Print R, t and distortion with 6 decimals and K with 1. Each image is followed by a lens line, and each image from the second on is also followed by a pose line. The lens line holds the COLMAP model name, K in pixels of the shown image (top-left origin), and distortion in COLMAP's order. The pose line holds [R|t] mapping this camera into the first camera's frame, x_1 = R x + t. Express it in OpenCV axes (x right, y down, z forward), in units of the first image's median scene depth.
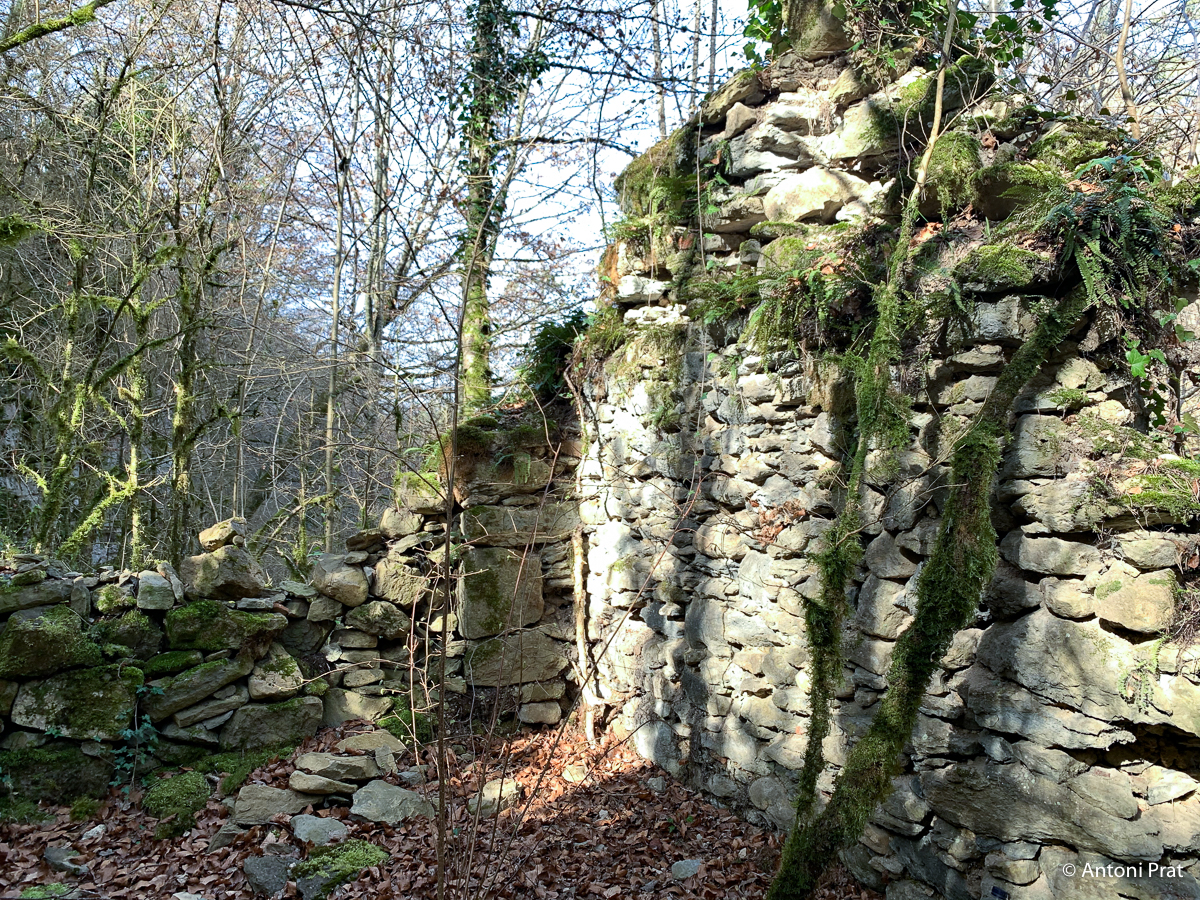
lens RADIAL K [[929.7, 0, 596.0], [0, 929.7, 442.4], [0, 0, 1]] dist [0.030737, -0.025961]
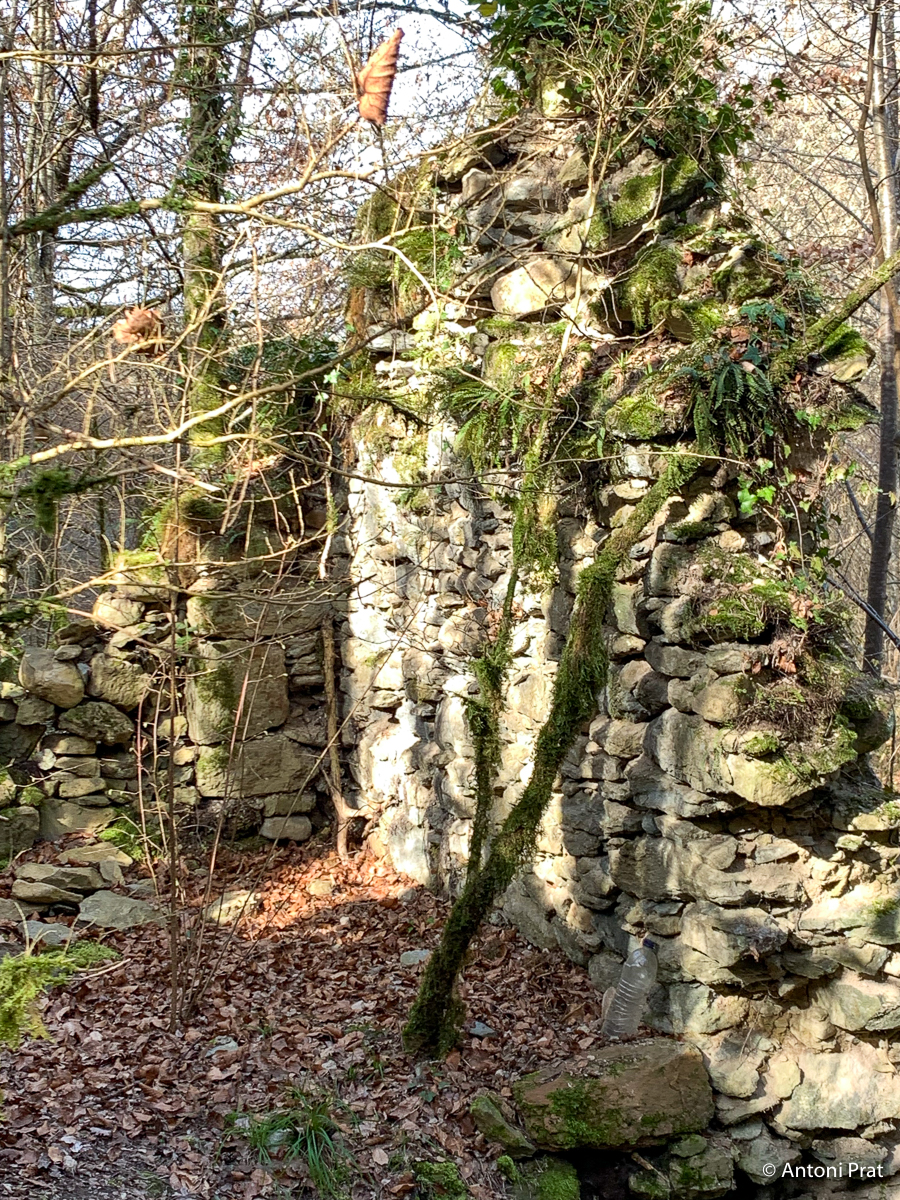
lens RADIAL K [[1947.1, 0, 481.5], [0, 1947.1, 604.7], [0, 0, 1]] dist [0.109967, -0.027734]
pose [[0.999976, -0.006465, -0.002405, 0.147590], [0.006710, 0.992501, 0.122054, -0.156579], [0.001598, -0.122068, 0.992520, -0.894438]]
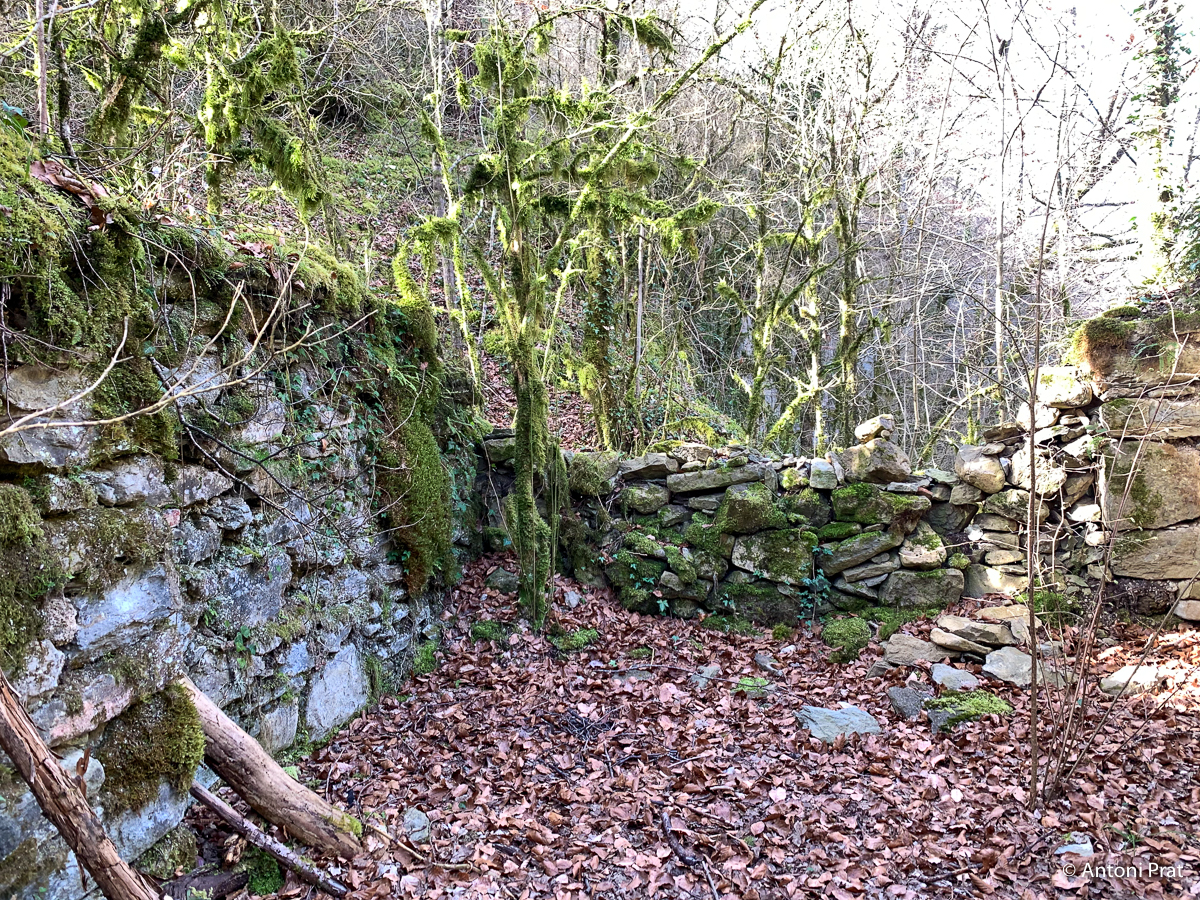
lens RADIAL K [[929.7, 0, 596.0], [0, 929.7, 442.4], [0, 0, 1]] dist [0.030737, -0.025961]
pose [[0.740086, 0.005385, -0.672490, 0.148141], [0.079274, 0.992298, 0.095188, -0.027756], [0.667823, -0.123758, 0.733959, -0.122348]]
